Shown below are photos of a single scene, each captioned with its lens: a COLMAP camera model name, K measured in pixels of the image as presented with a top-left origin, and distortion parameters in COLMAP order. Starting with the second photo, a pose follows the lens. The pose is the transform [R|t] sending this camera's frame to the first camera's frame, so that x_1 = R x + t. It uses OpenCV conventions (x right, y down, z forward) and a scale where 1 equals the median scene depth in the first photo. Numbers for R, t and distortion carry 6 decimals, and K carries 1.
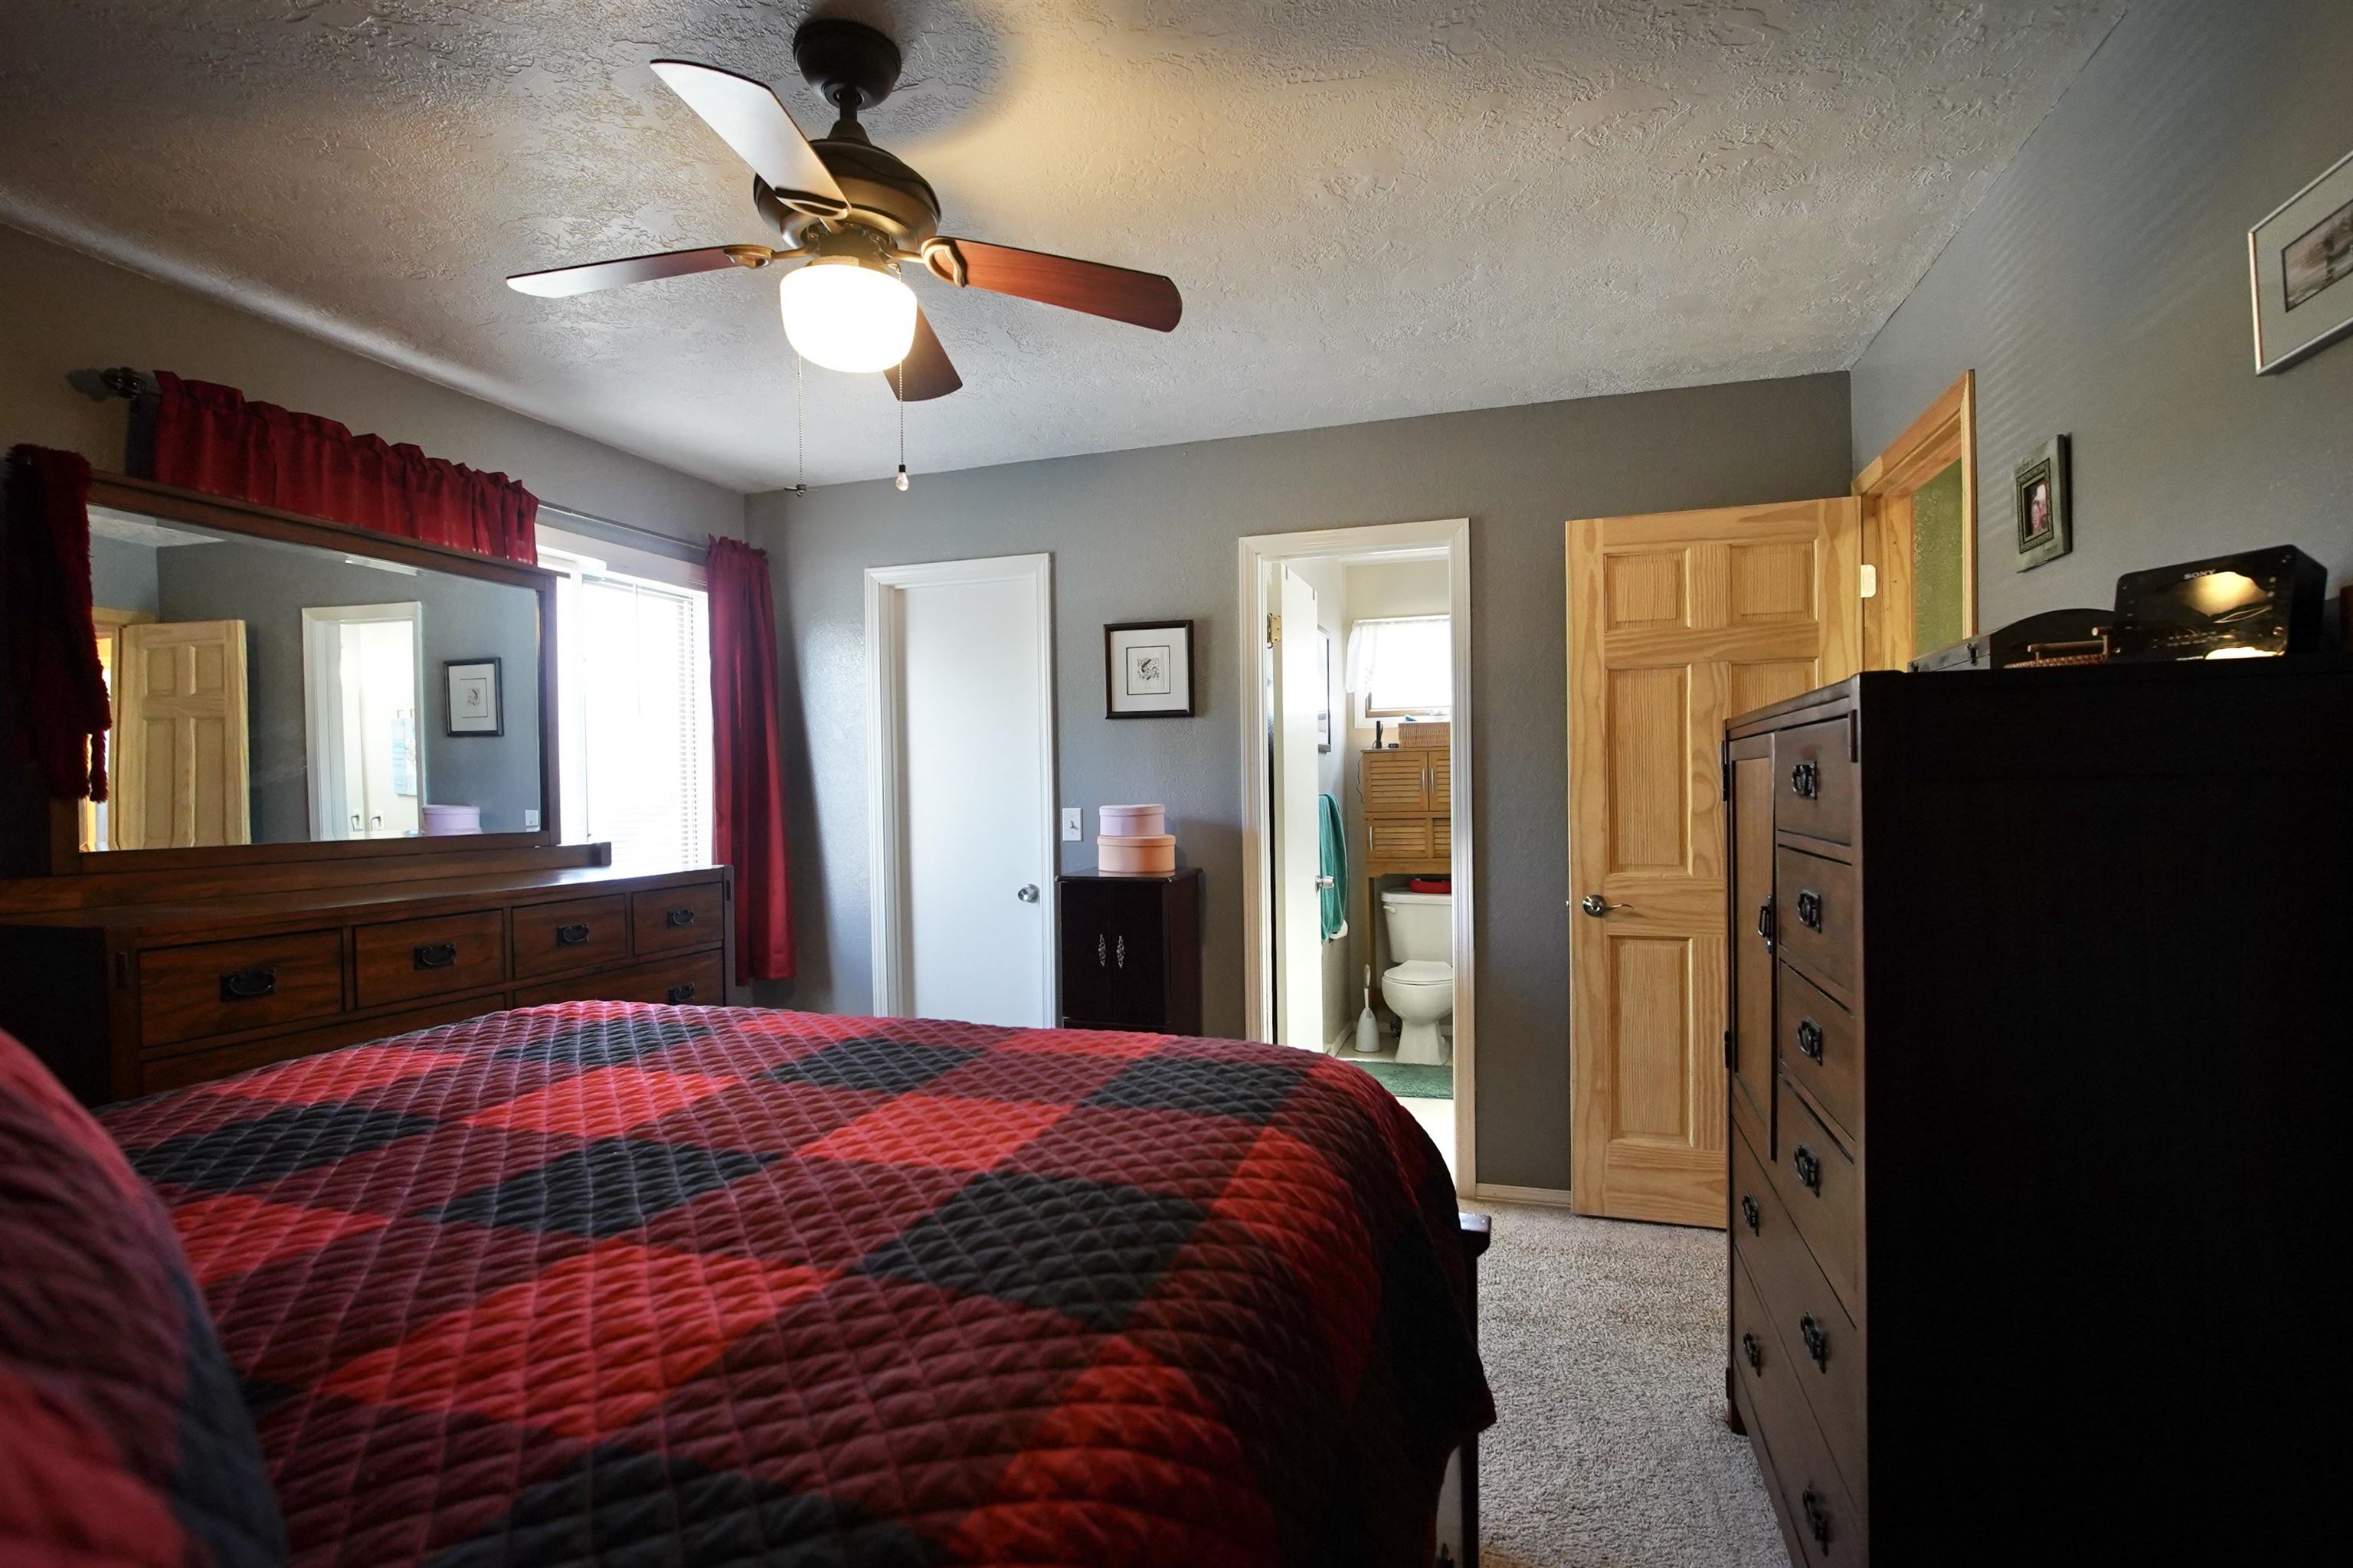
lens RADIAL K [[1109.5, 0, 1167.0], [0, 1109.5, 794.4], [0, 0, 1]] dist [-0.019217, 0.010537]
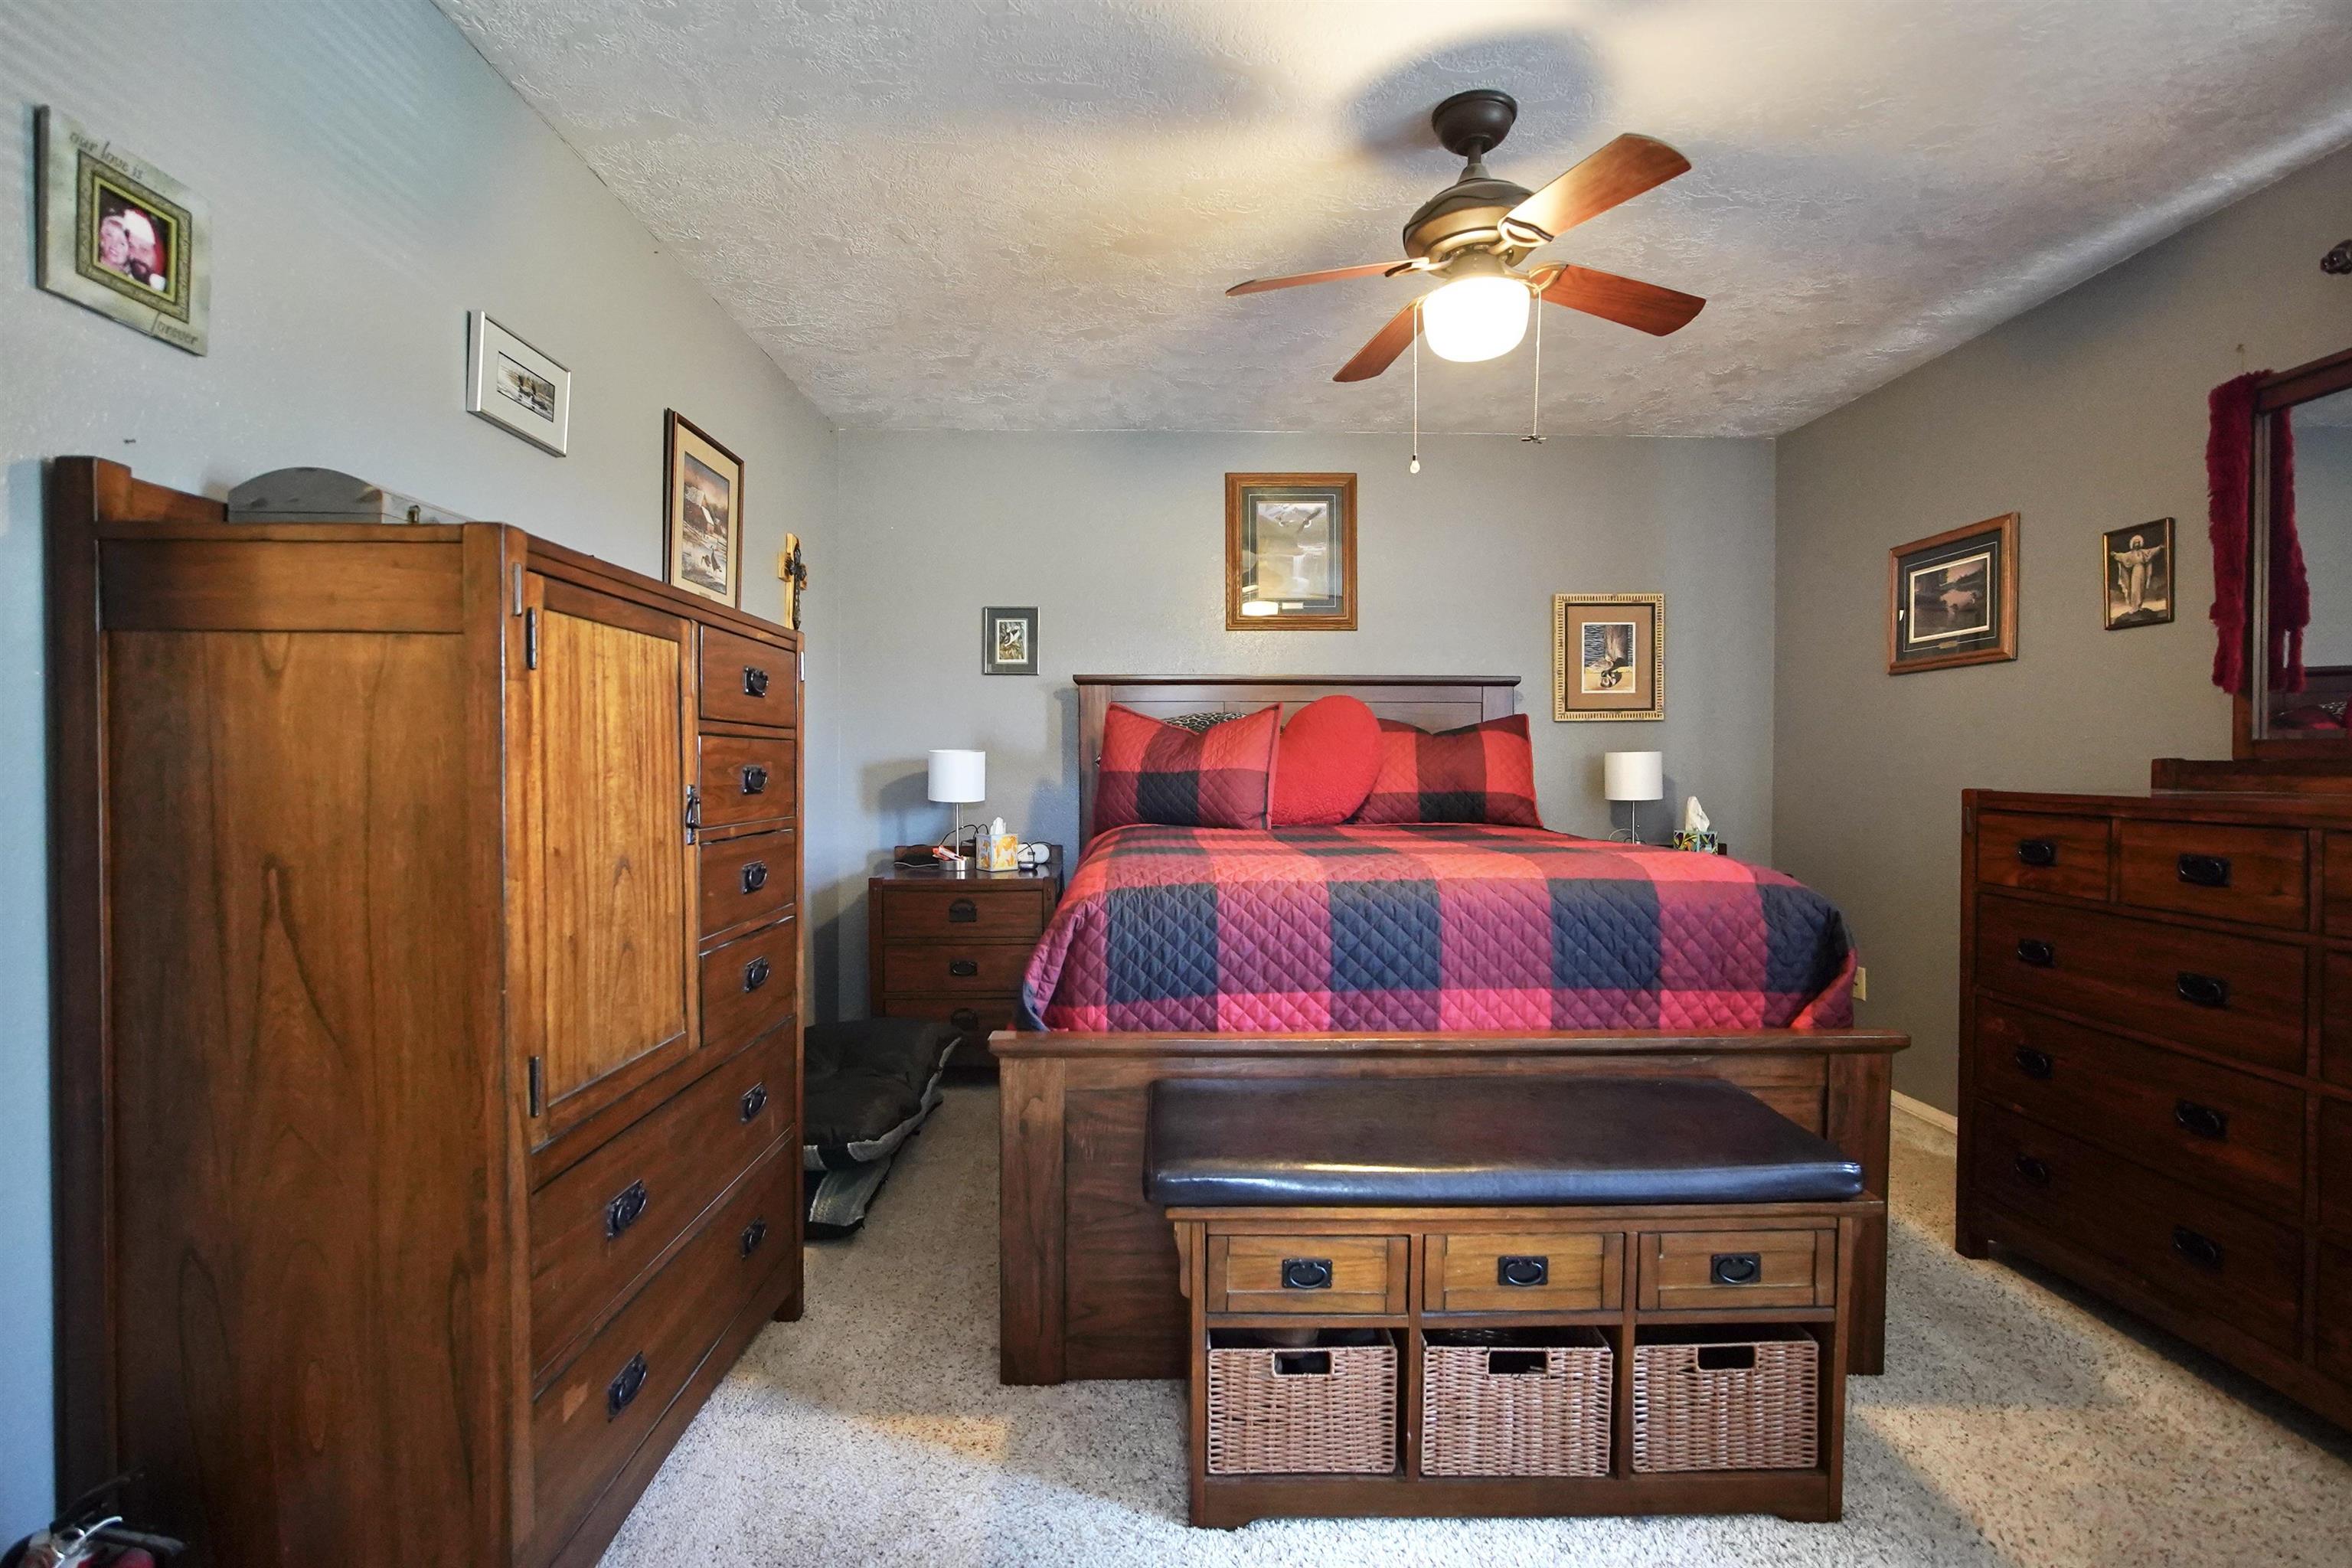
lens RADIAL K [[1108.9, 0, 1166.5], [0, 1108.9, 794.4], [0, 0, 1]] dist [-0.019217, 0.010537]
pose [[-0.945907, 0.021823, -0.323702, 0.232875], [0.010046, 0.999227, 0.038010, 0.034309], [0.324281, 0.032702, -0.945395, 1.048552]]
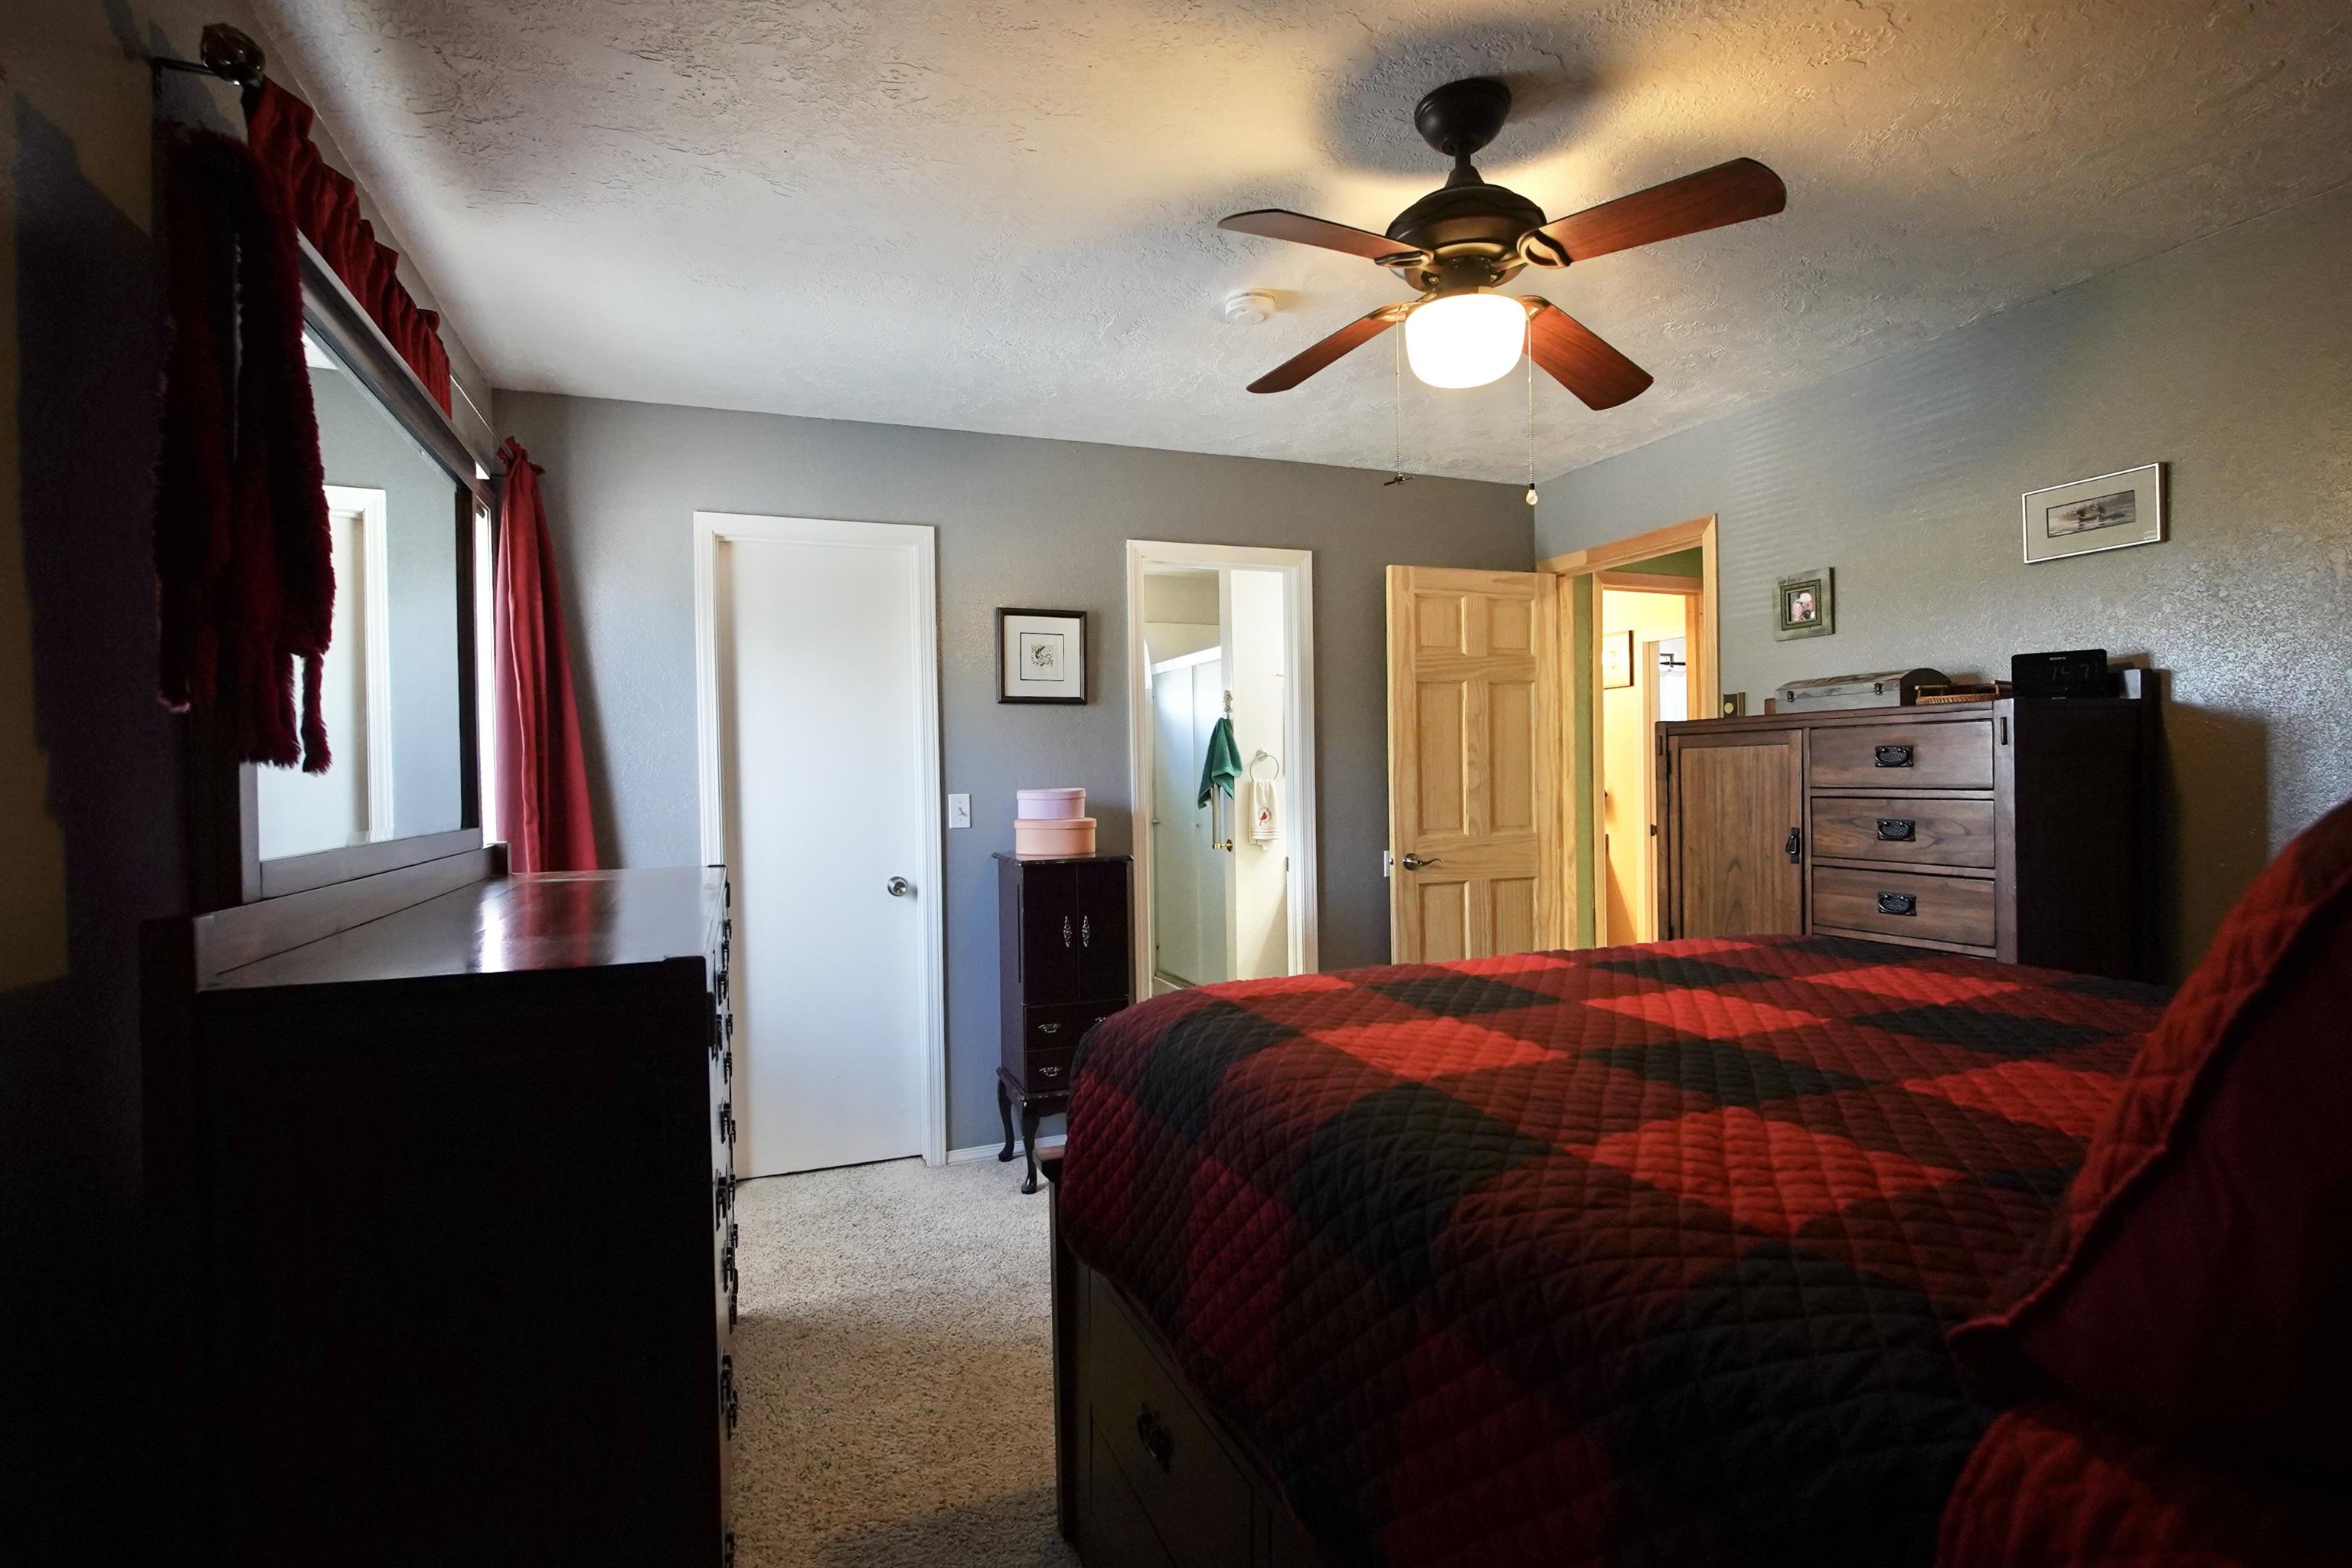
lens RADIAL K [[1108.9, 0, 1166.5], [0, 1108.9, 794.4], [0, 0, 1]] dist [-0.019217, 0.010537]
pose [[0.775992, -0.009395, 0.630673, -0.623502], [0.011478, 0.999934, 0.000773, 0.015750], [-0.630638, 0.006639, 0.776048, 0.155791]]
